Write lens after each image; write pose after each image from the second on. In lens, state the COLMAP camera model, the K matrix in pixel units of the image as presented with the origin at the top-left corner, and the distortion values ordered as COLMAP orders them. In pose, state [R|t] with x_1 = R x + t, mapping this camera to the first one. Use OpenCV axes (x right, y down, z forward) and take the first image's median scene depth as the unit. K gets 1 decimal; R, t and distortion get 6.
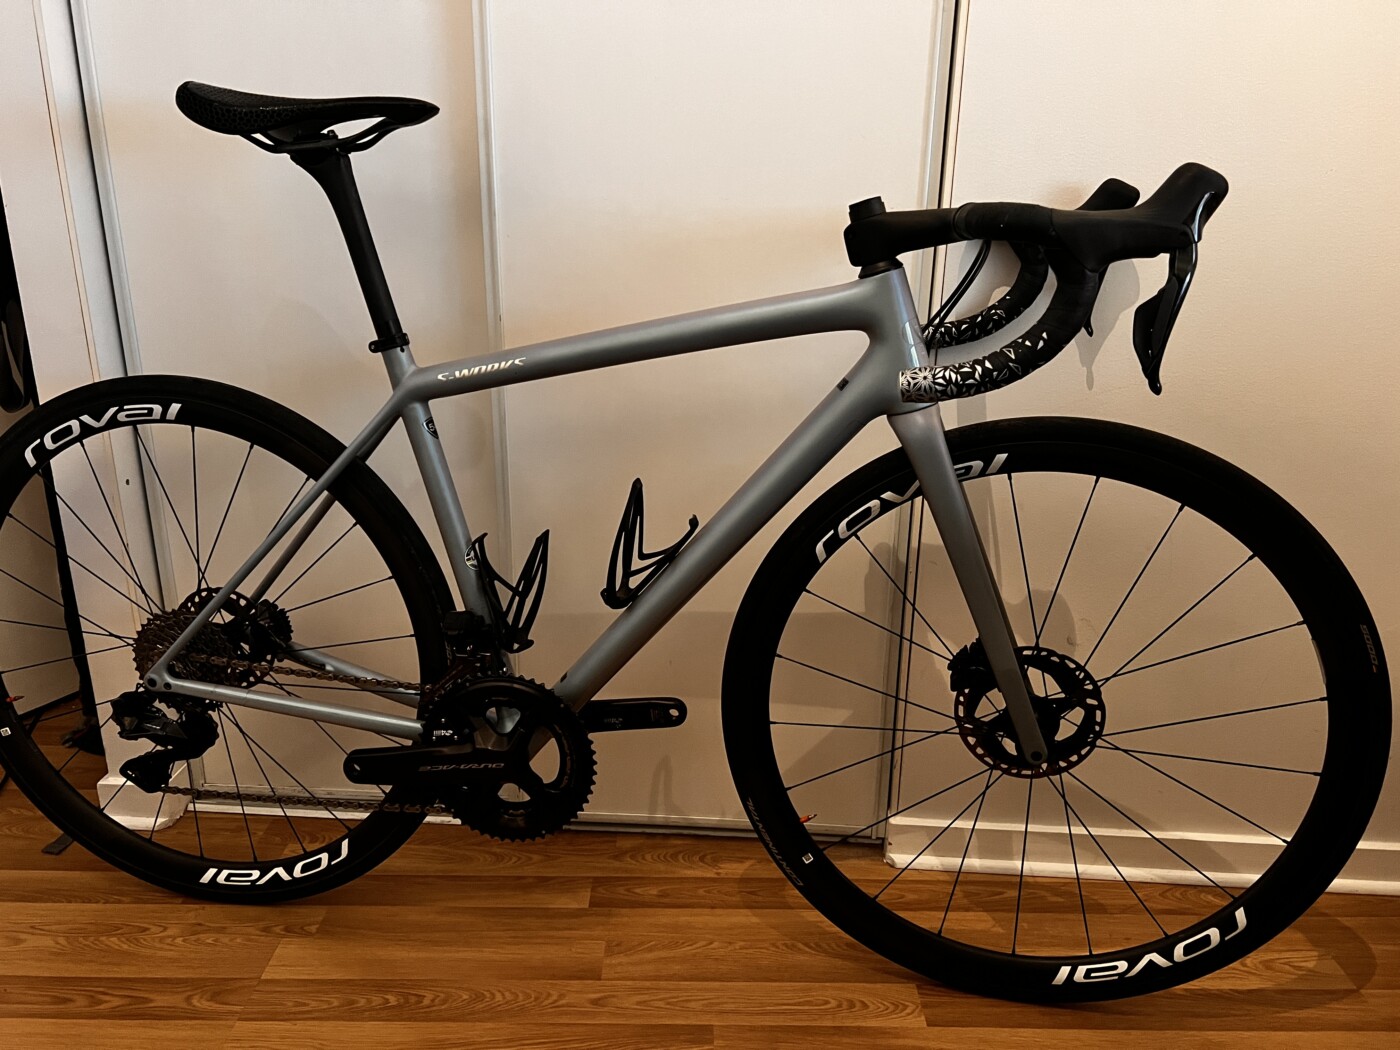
lens RADIAL K [[1078.5, 0, 700.0], [0, 1078.5, 525.0], [0, 0, 1]] dist [0.007994, -0.001558]
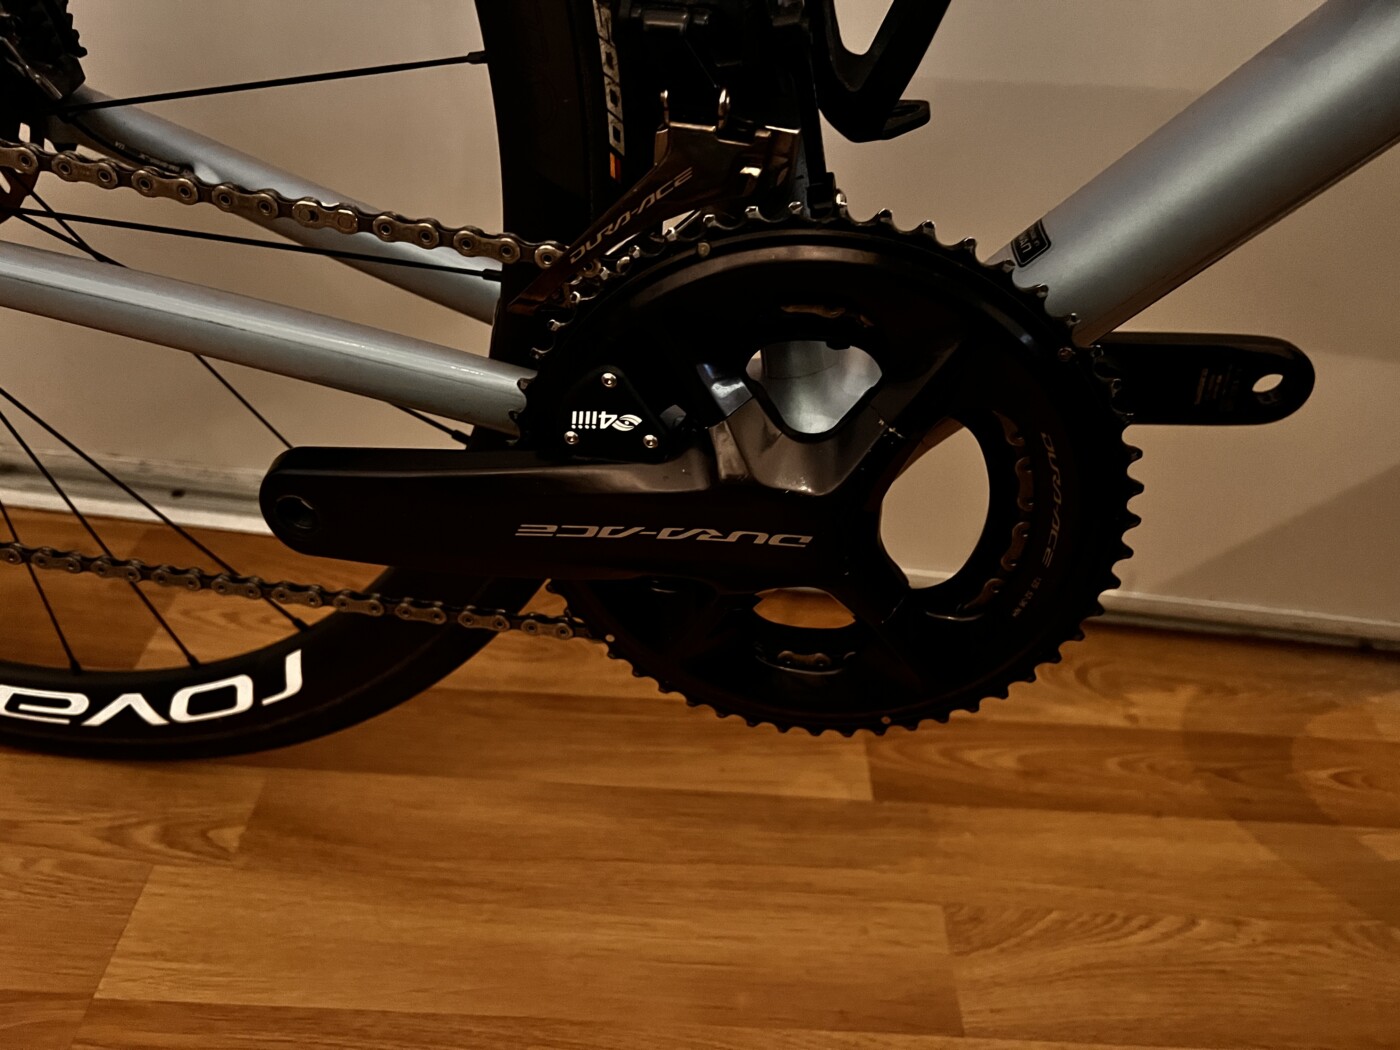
lens RADIAL K [[1078.5, 0, 700.0], [0, 1078.5, 525.0], [0, 0, 1]] dist [0.007994, -0.001558]
pose [[0.998114, 0.052751, 0.031397, -0.206471], [-0.060422, 0.934547, 0.350672, 0.110545], [-0.010844, -0.351908, 0.935972, 0.680257]]
